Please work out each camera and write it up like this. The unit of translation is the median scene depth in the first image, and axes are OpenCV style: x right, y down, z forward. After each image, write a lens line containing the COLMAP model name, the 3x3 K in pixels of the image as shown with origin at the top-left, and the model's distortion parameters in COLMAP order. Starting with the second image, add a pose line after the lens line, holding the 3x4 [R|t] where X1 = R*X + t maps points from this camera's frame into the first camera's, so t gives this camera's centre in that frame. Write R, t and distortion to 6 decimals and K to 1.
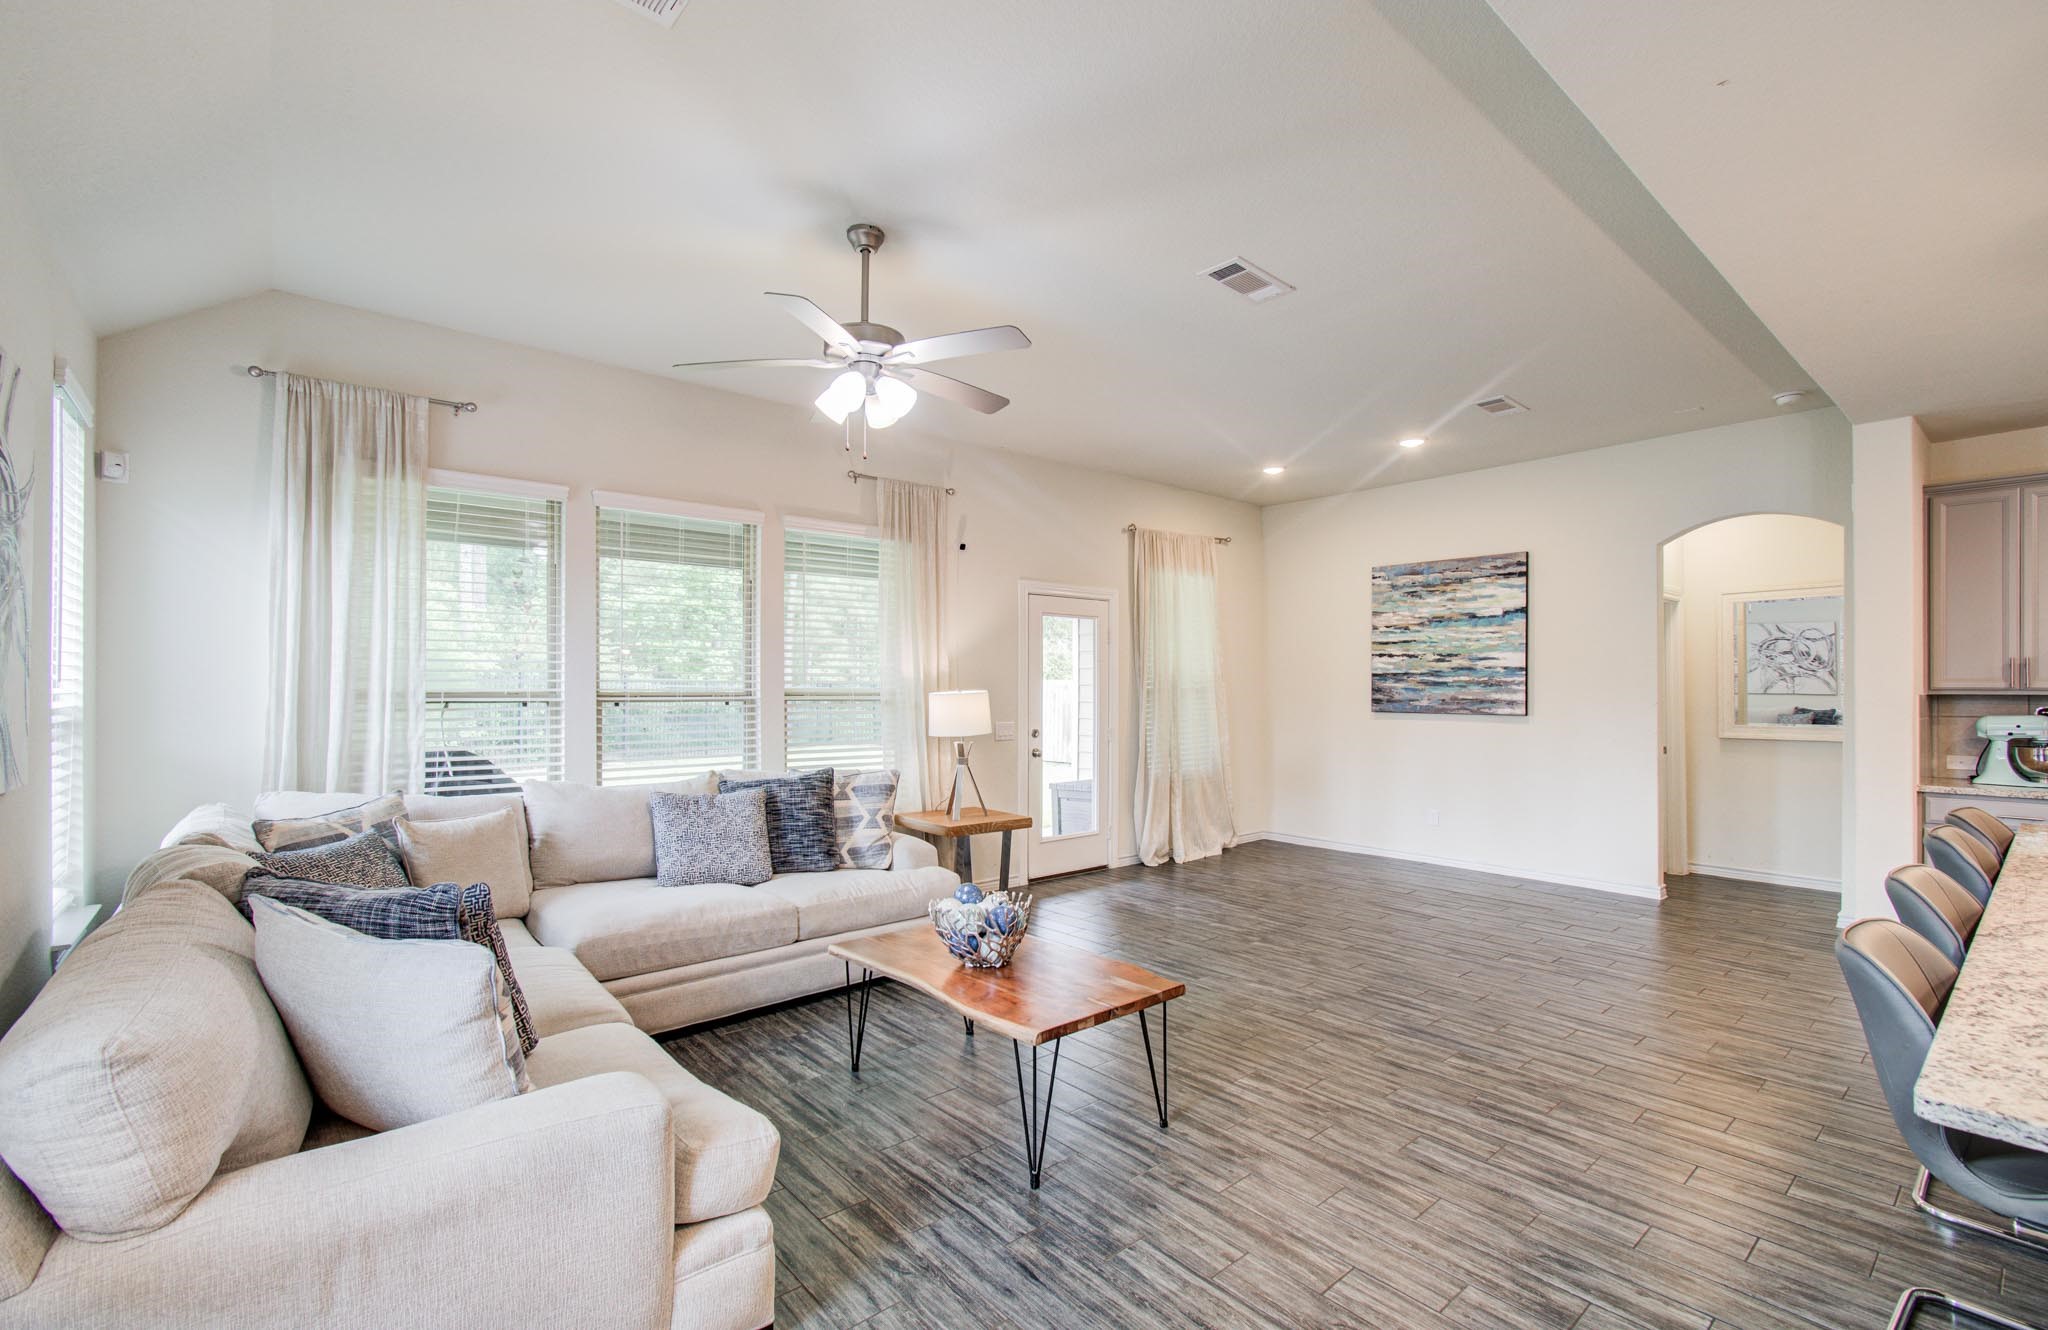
lens RADIAL K [[892.5, 0, 1024.8], [0, 892.5, 688.8], [0, 0, 1]] dist [-0.011662, 0.010330]
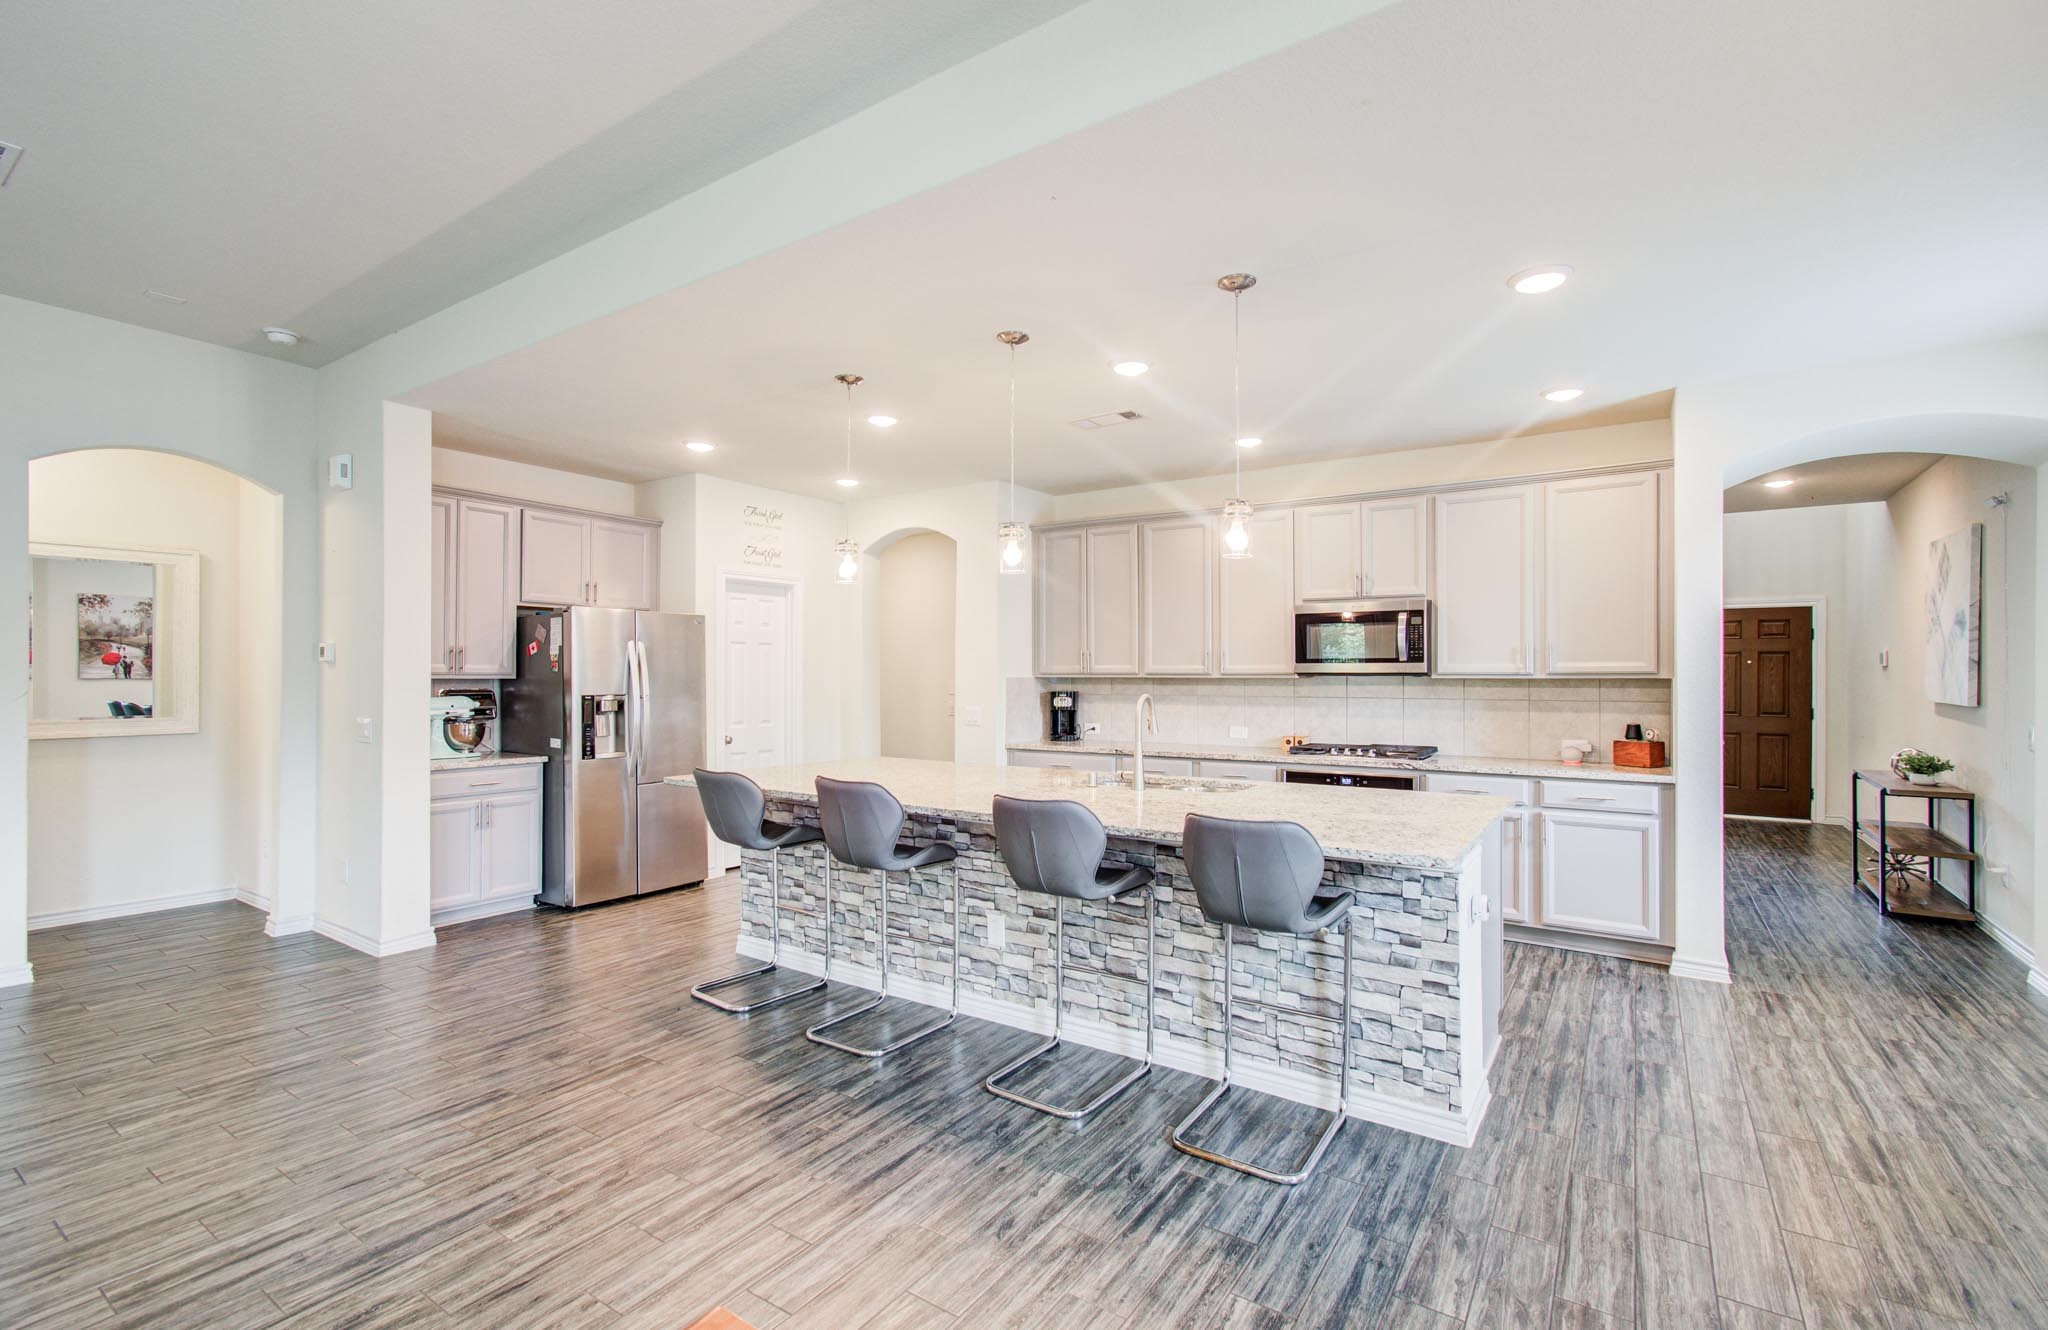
lens RADIAL K [[884.6, 0, 1024.0], [0, 884.6, 665.0], [0, 0, 1]] dist [0.012388, 0.000338]
pose [[-0.249736, 0.012037, 0.968239, -0.178960], [0.000519, 0.999924, -0.012297, 0.002196], [-0.968314, -0.002569, -0.249723, 0.542434]]
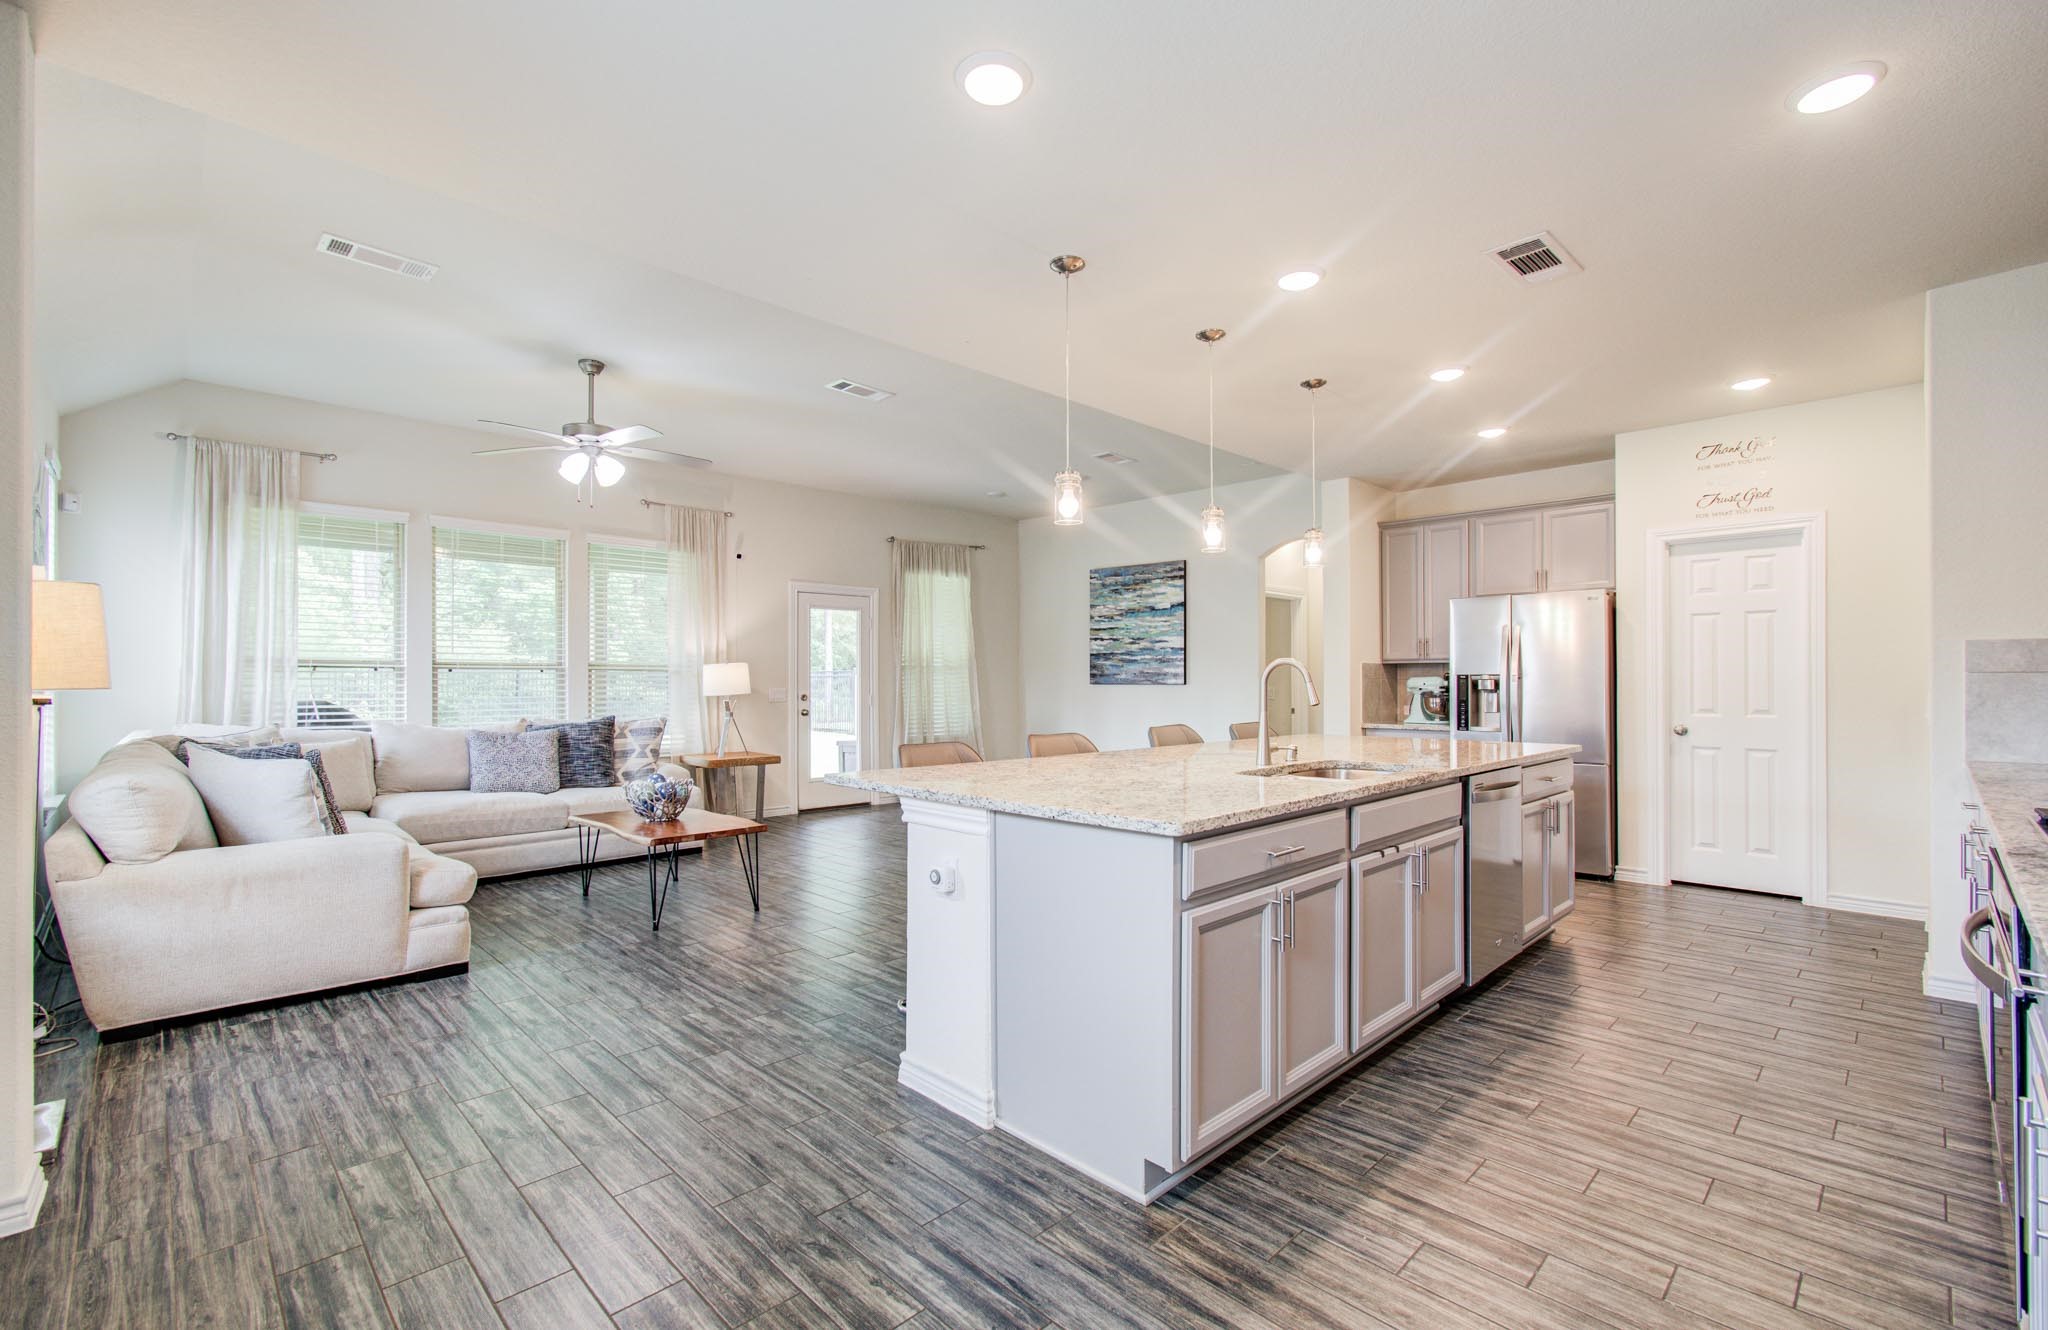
lens RADIAL K [[912.3, 0, 1041.3], [0, 912.3, 677.1], [0, 0, 1]] dist [0.013881, 0.000574]
pose [[0.997857, -0.000848, 0.065420, 0.327827], [0.001349, 0.999970, -0.007618, 0.037325], [-0.065412, 0.007690, 0.997829, -0.430145]]
